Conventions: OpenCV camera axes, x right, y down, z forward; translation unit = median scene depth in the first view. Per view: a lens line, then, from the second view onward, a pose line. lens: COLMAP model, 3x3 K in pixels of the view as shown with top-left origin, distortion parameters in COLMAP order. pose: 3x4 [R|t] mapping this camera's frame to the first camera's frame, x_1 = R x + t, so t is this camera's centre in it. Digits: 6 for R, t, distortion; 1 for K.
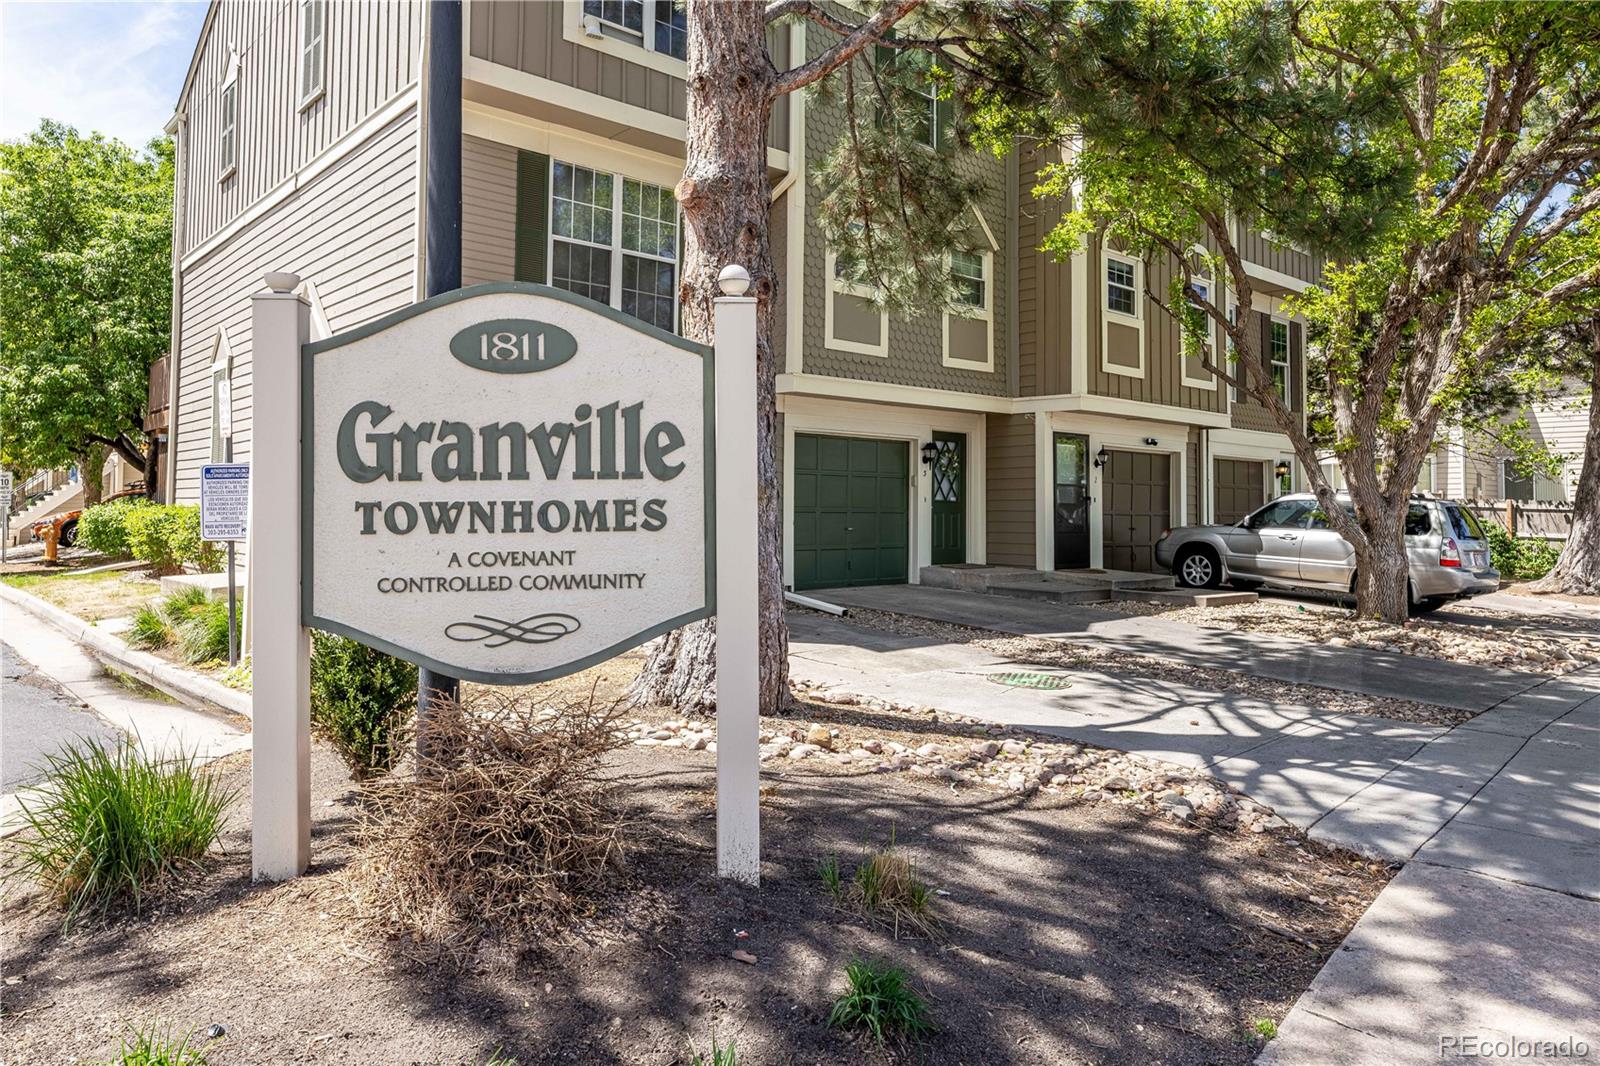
lens RADIAL K [[1087.9, 0, 801.1], [0, 1087.9, 528.9], [0, 0, 1]] dist [0.001355, -0.000424]
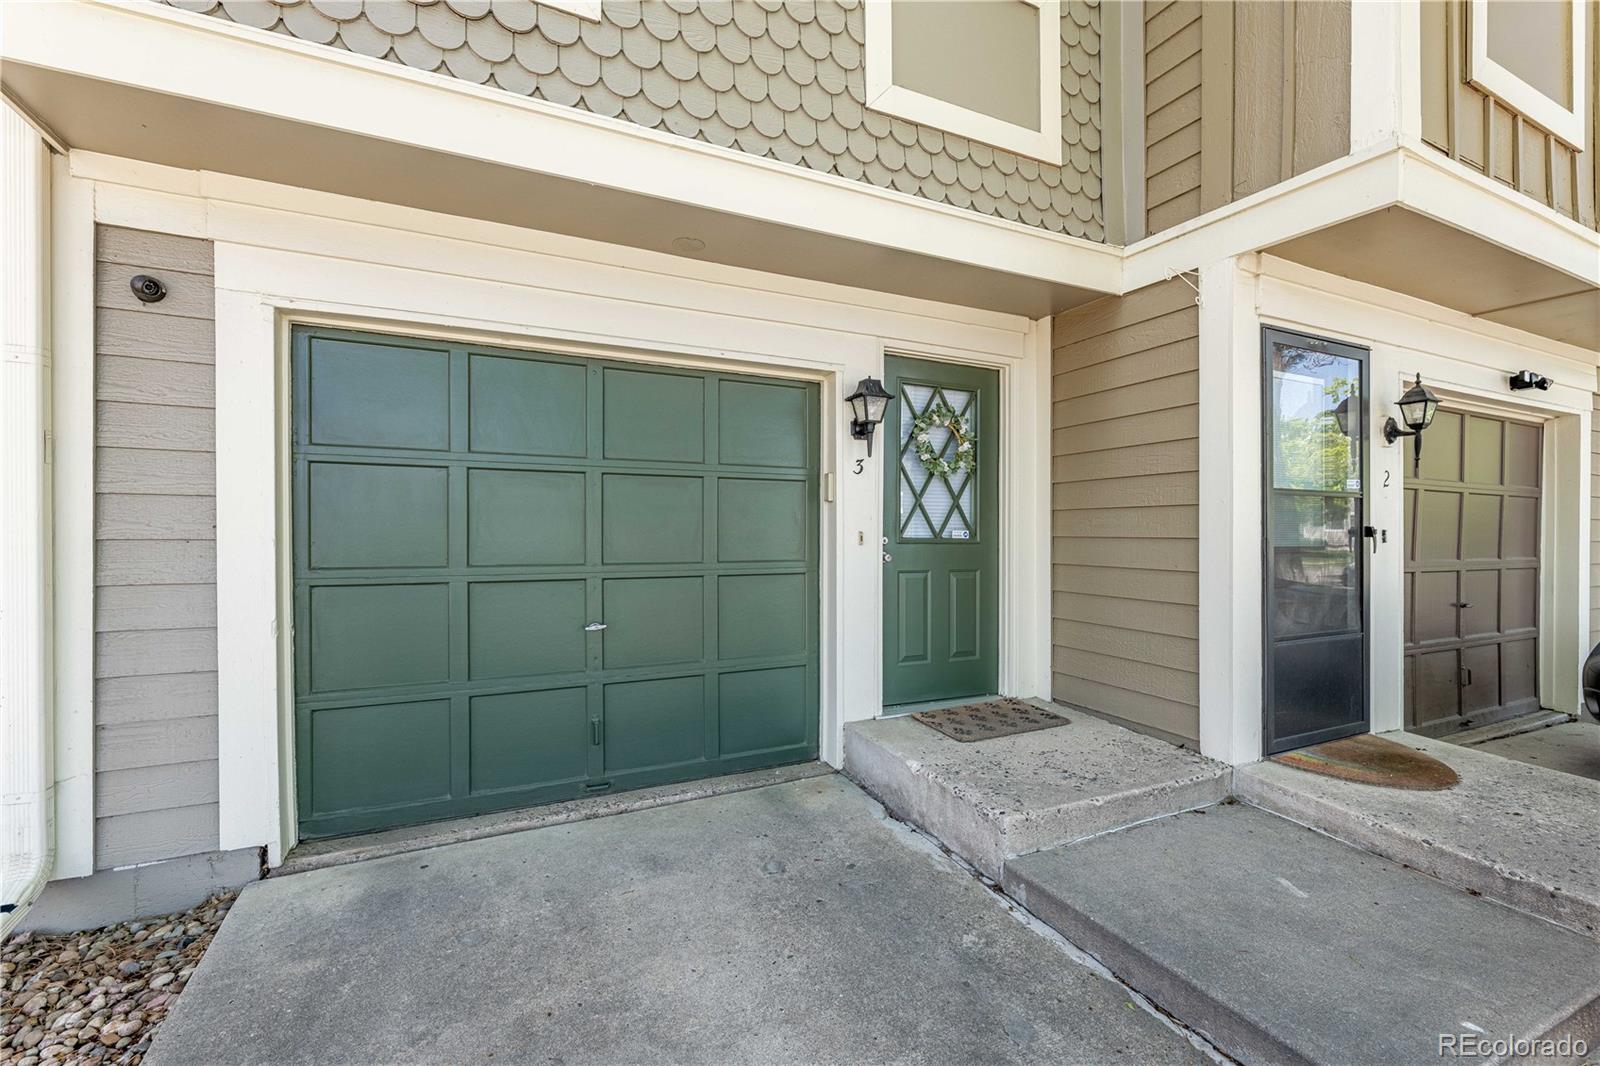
lens RADIAL K [[680.2, 0, 798.3], [0, 680.2, 536.0], [0, 0, 1]] dist [0.000369, 0.000102]
pose [[0.960663, 0.002087, -0.277708, 0.155744], [-0.003194, 0.999989, -0.003536, -0.026378], [0.277698, 0.004284, 0.960659, 0.765442]]
